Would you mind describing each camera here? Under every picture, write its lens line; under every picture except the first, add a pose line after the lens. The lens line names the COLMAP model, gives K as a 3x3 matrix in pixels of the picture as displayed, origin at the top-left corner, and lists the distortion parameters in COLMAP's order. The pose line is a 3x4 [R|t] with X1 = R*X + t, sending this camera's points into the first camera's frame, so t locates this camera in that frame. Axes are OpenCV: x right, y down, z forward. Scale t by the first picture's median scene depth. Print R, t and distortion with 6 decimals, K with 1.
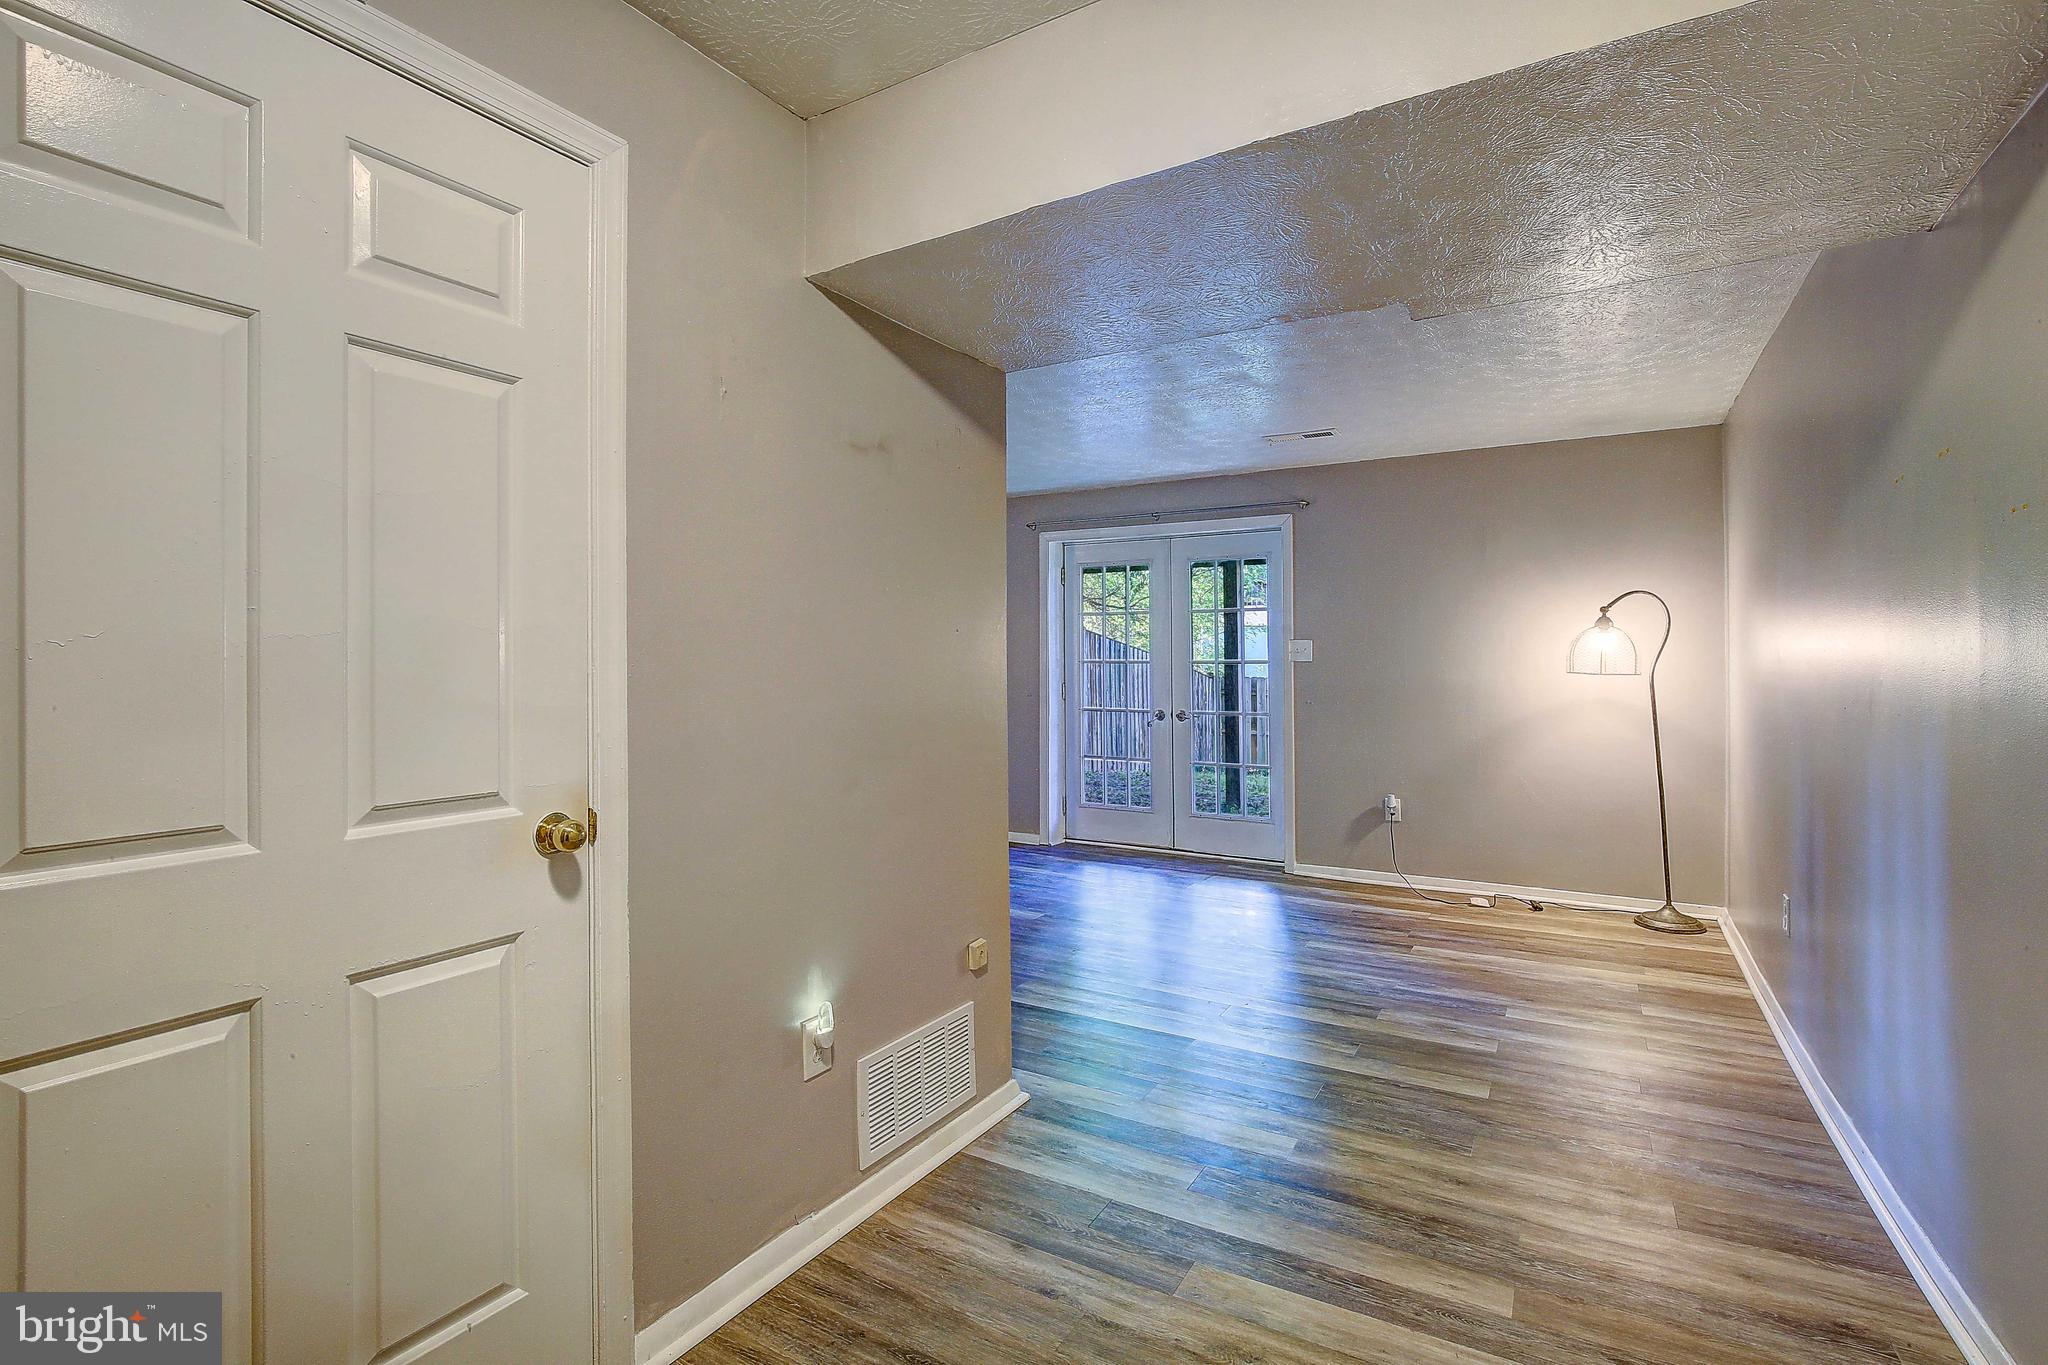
lens RADIAL K [[939.1, 0, 1013.4], [0, 939.1, 674.7], [0, 0, 1]] dist [-0.037287, 0.006798]
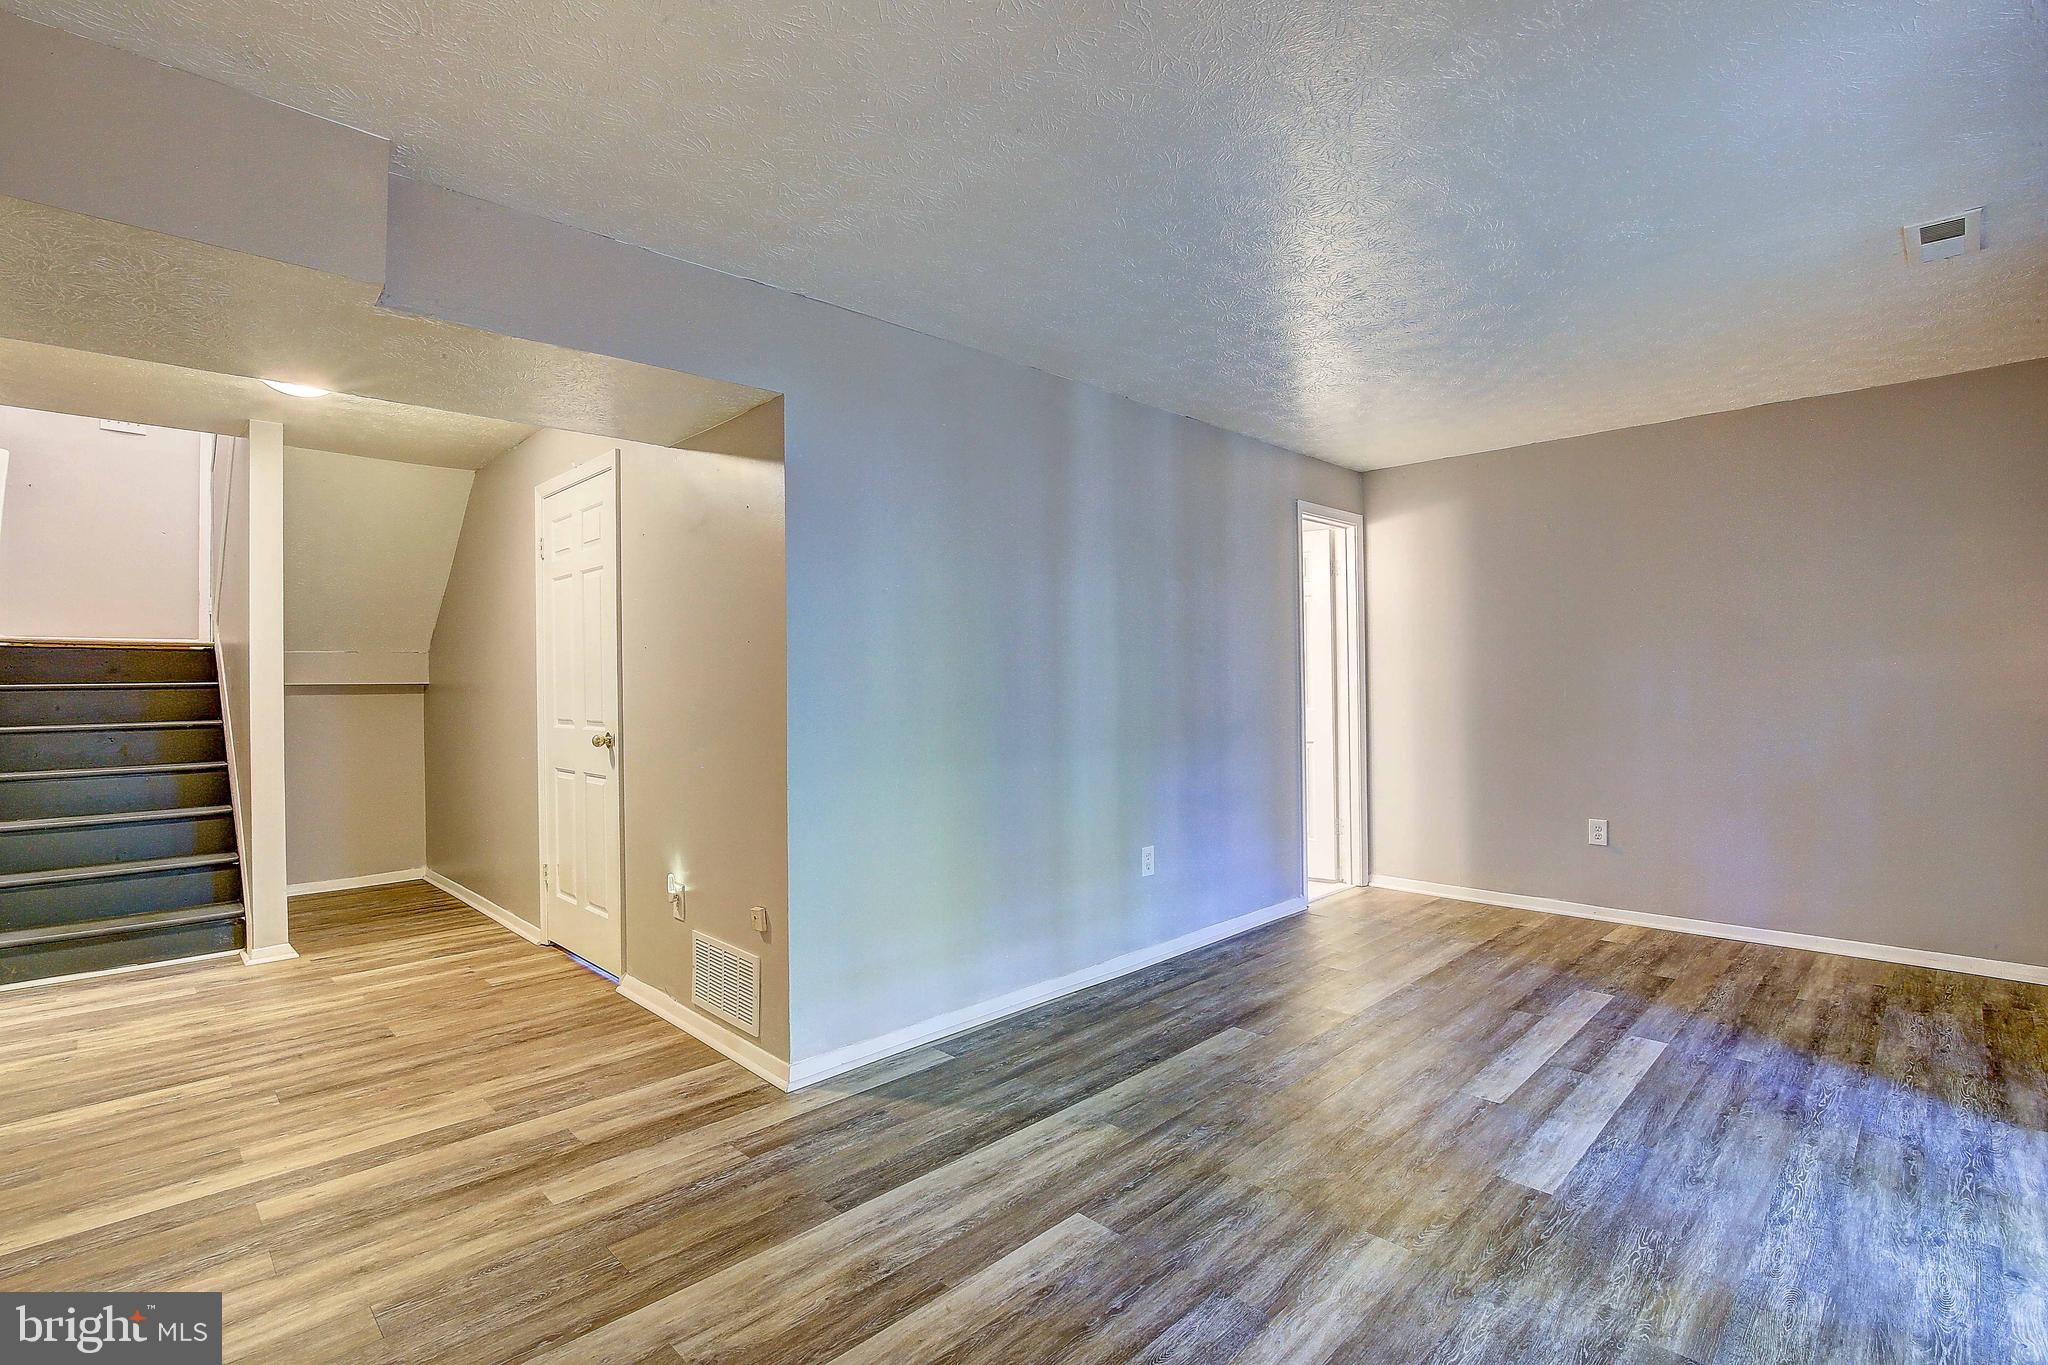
lens RADIAL K [[939.1, 0, 1013.4], [0, 939.1, 674.7], [0, 0, 1]] dist [-0.037287, 0.006798]
pose [[-0.242544, -0.003931, -0.970132, 1.078063], [0.014468, 0.999866, -0.007668, -0.007863], [0.970032, -0.015896, -0.242455, 1.664198]]
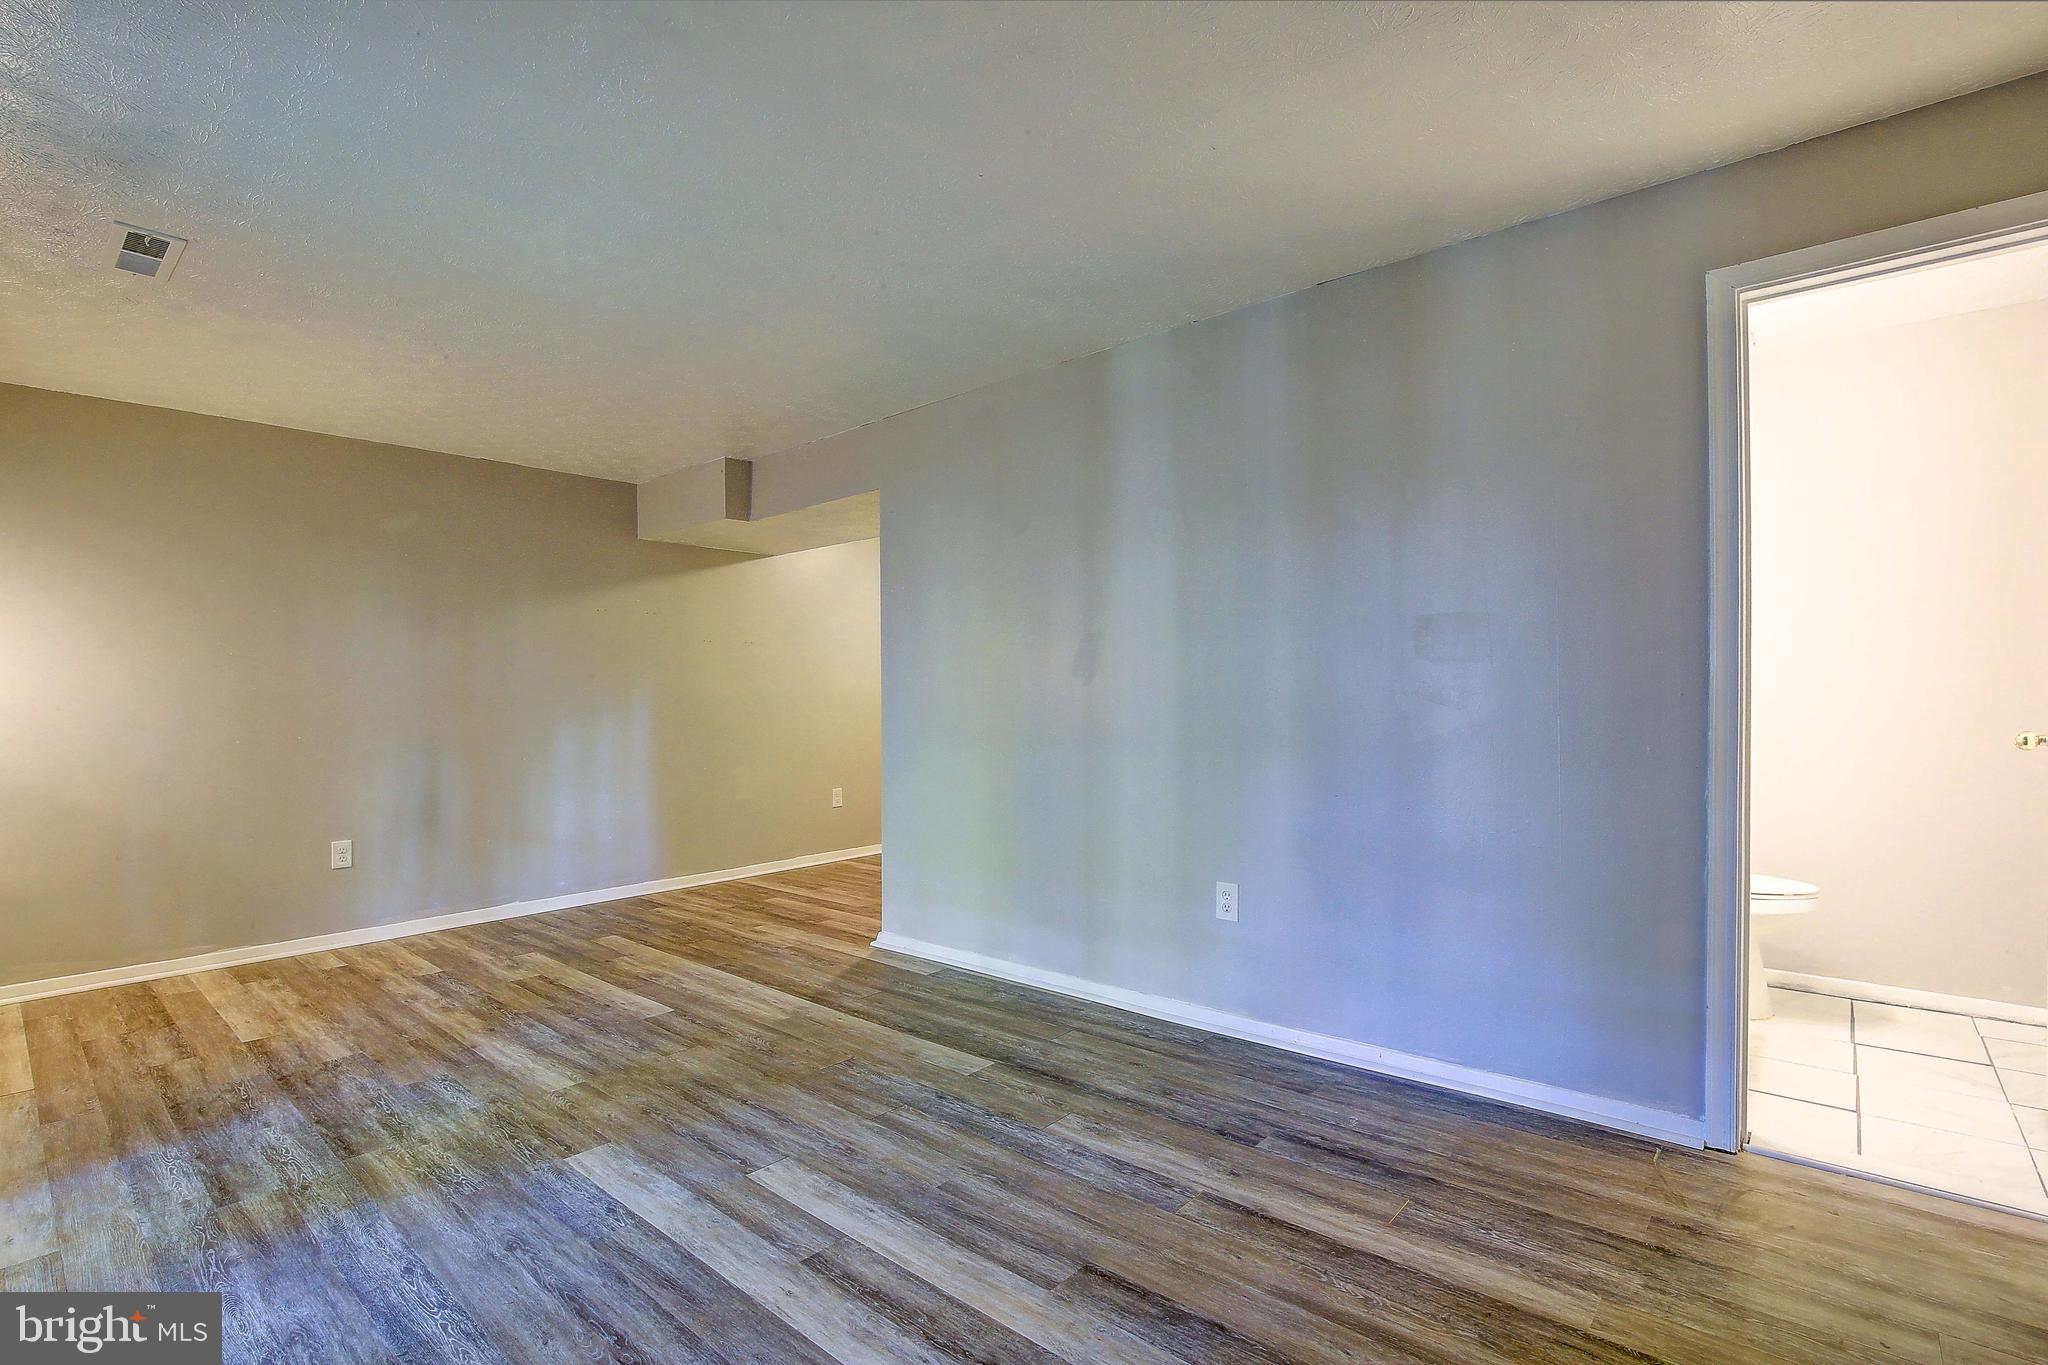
lens RADIAL K [[939.1, 0, 1013.4], [0, 939.1, 674.7], [0, 0, 1]] dist [-0.037287, 0.006798]
pose [[-0.986101, 0.020314, 0.164899, -0.560006], [0.016531, 0.999569, -0.024279, 0.031593], [-0.165321, -0.021216, -0.986012, 2.831564]]
